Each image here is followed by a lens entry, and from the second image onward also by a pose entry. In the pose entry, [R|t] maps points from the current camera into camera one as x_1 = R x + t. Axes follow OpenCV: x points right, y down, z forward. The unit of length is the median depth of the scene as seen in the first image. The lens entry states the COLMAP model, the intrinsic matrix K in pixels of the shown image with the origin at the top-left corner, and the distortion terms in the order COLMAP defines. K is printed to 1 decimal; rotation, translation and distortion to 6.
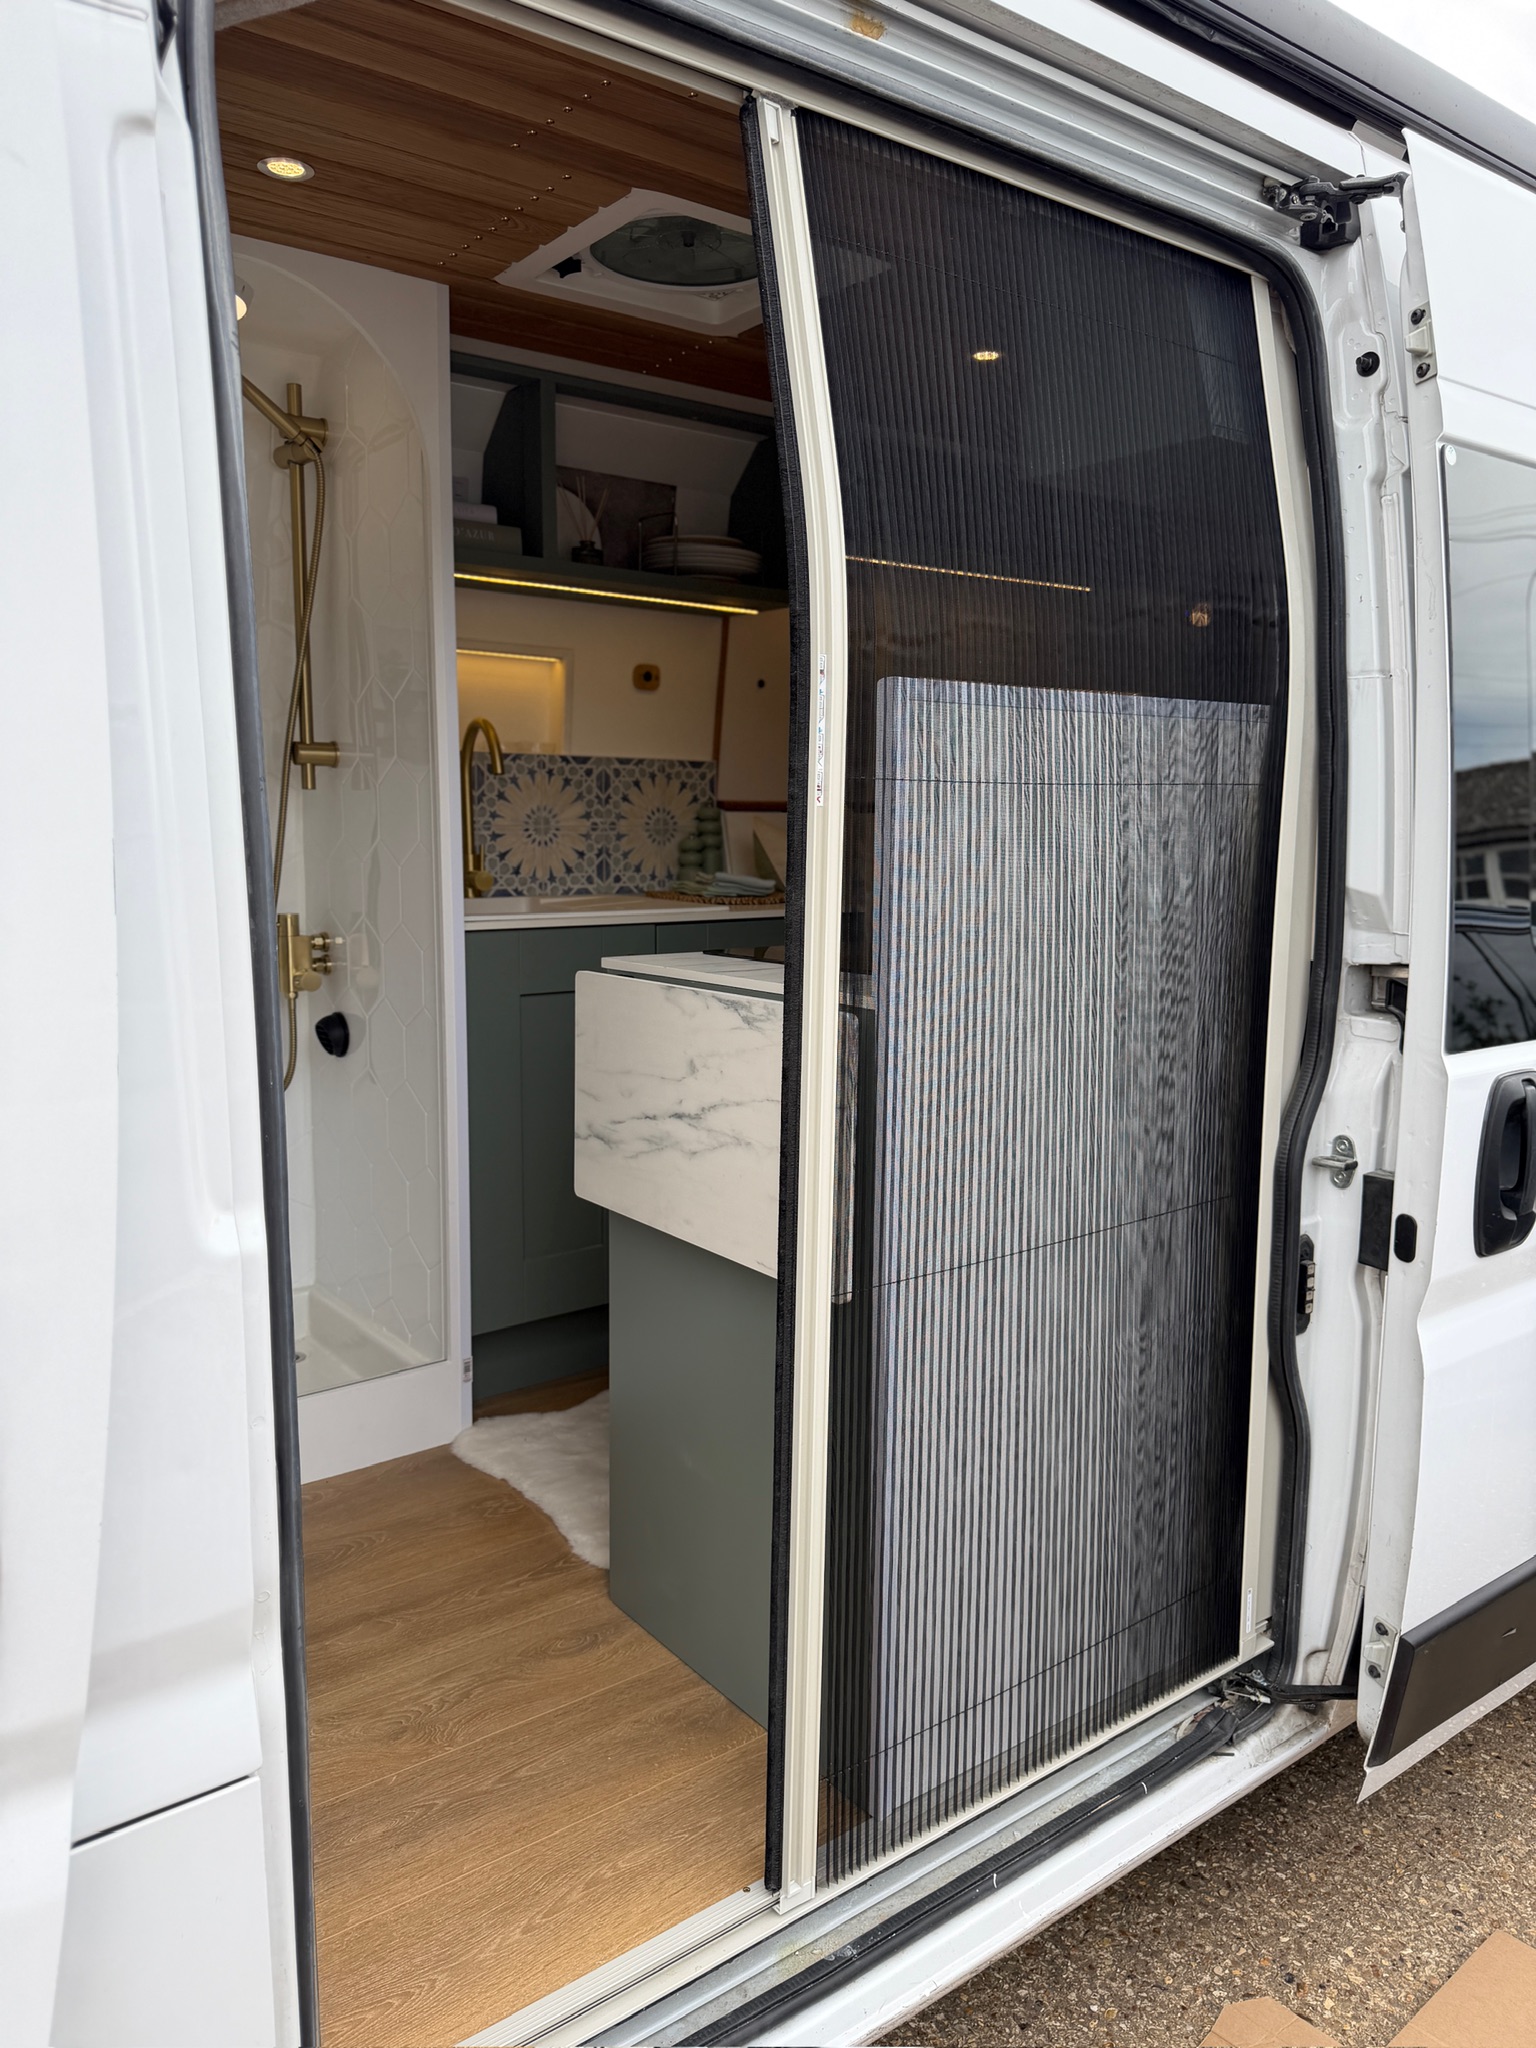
lens RADIAL K [[1445.5, 0, 784.7], [0, 1445.5, 1018.7], [0, 0, 1]] dist [0.073231, -0.091431]
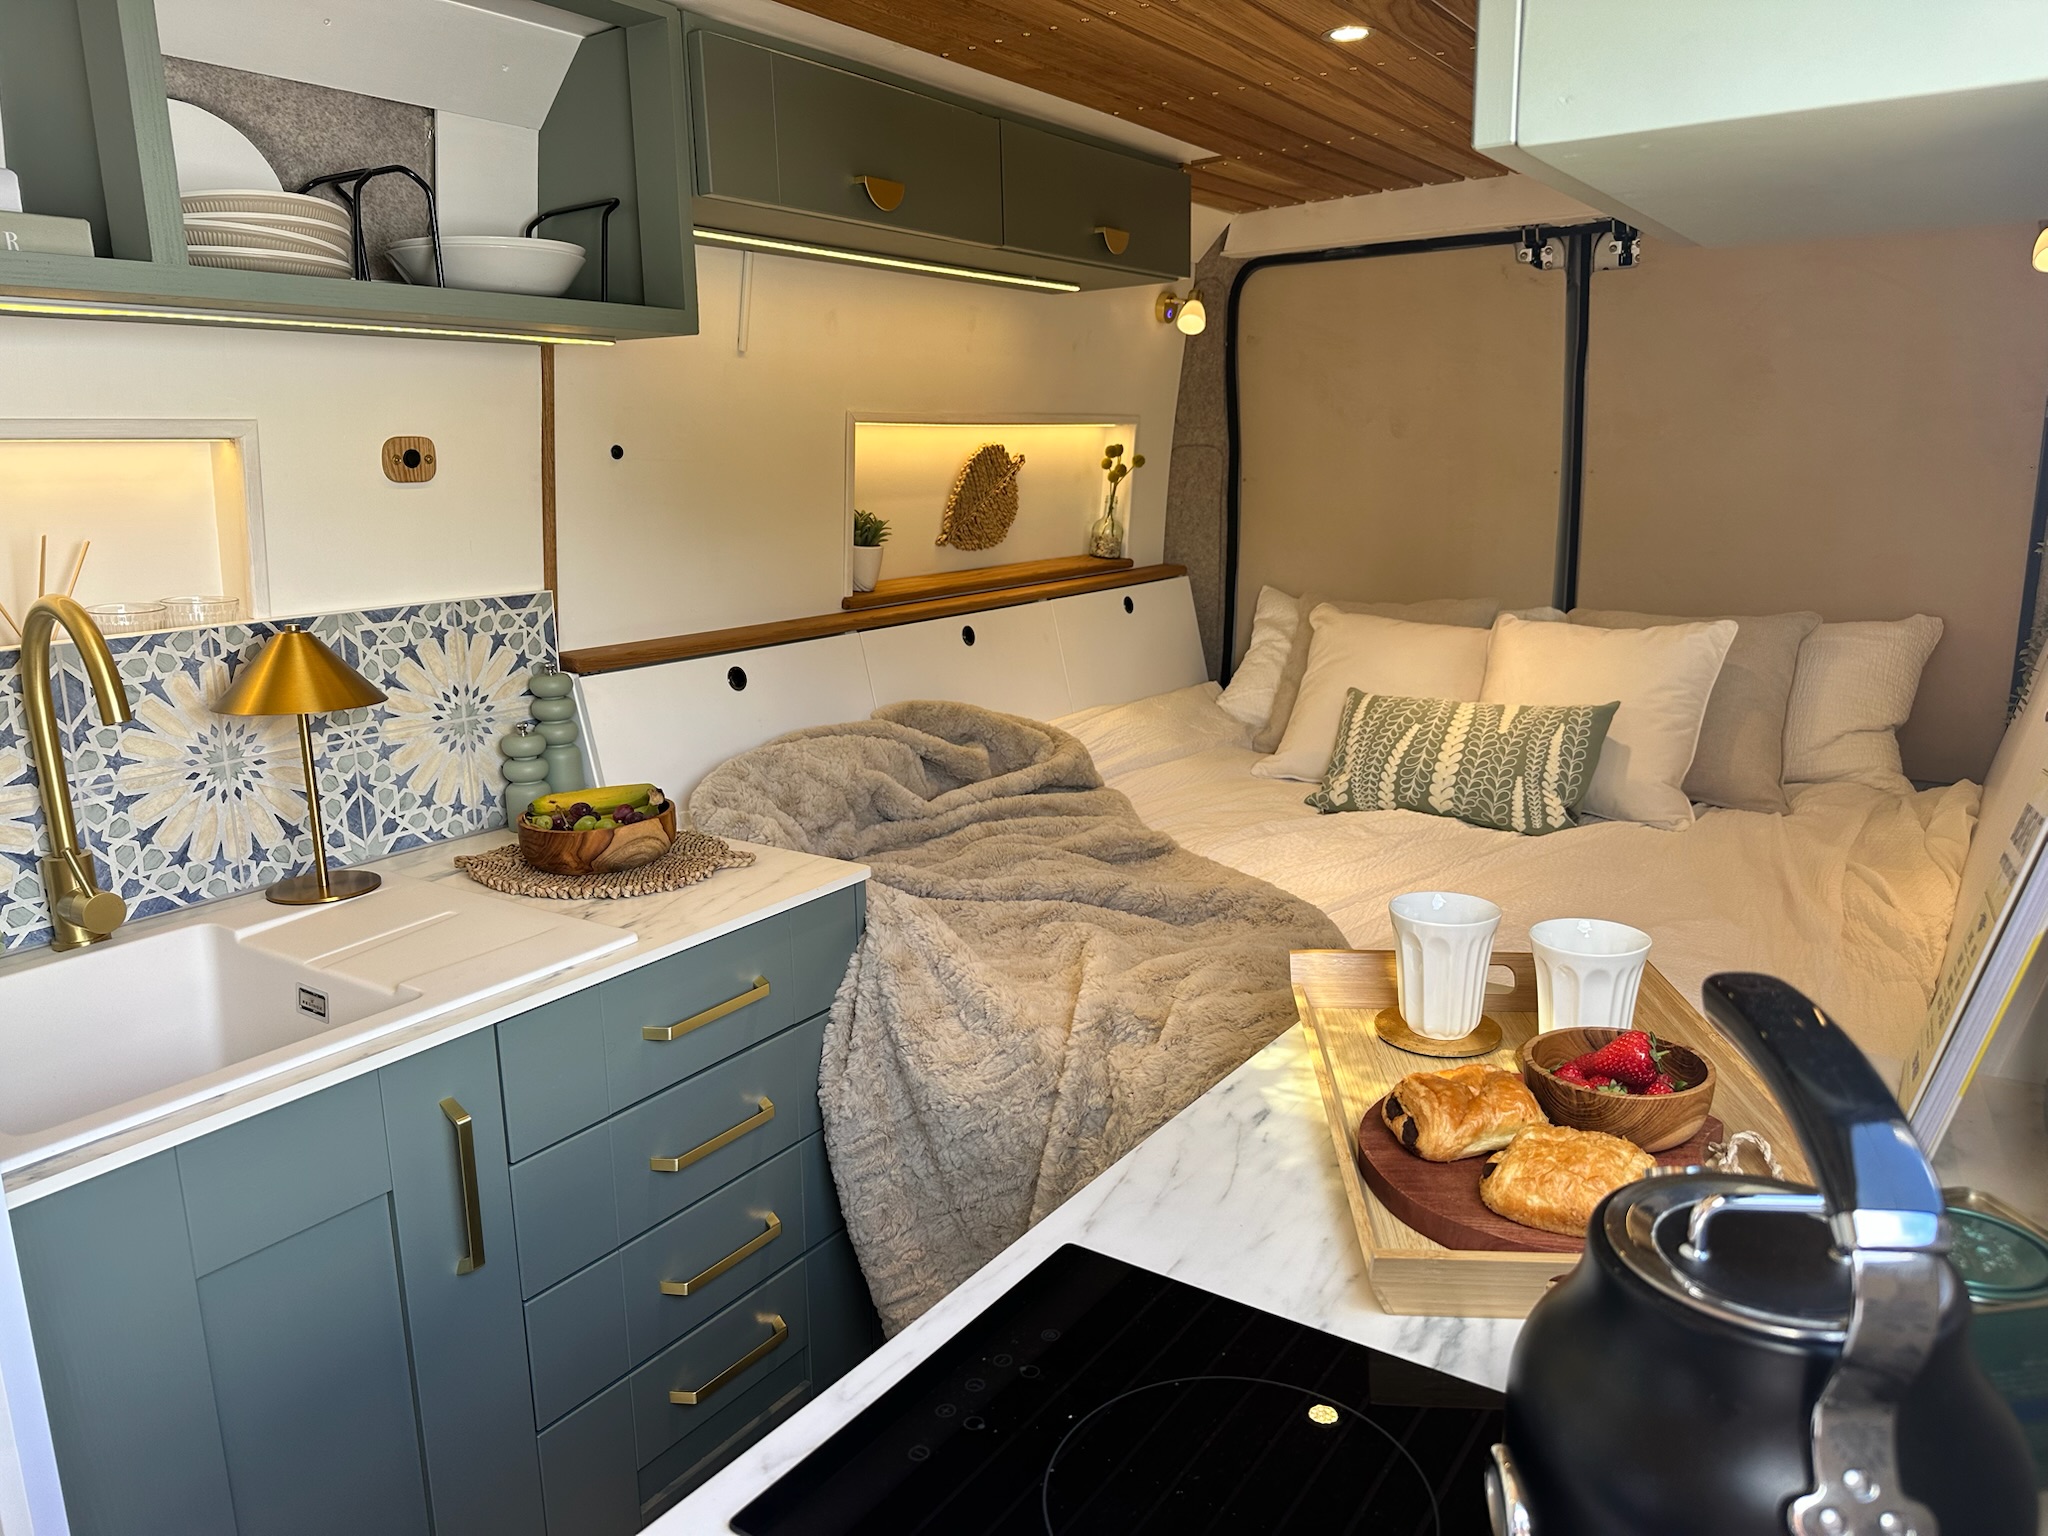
lens RADIAL K [[1438.7, 0, 1008.9], [0, 1438.7, 780.3], [0, 0, 1]] dist [0.073928, -0.103037]
pose [[0.954961, -0.090325, 0.282650, -0.047011], [0.066080, 0.993359, 0.094185, -0.157144], [-0.289280, -0.071266, 0.954588, 0.417045]]
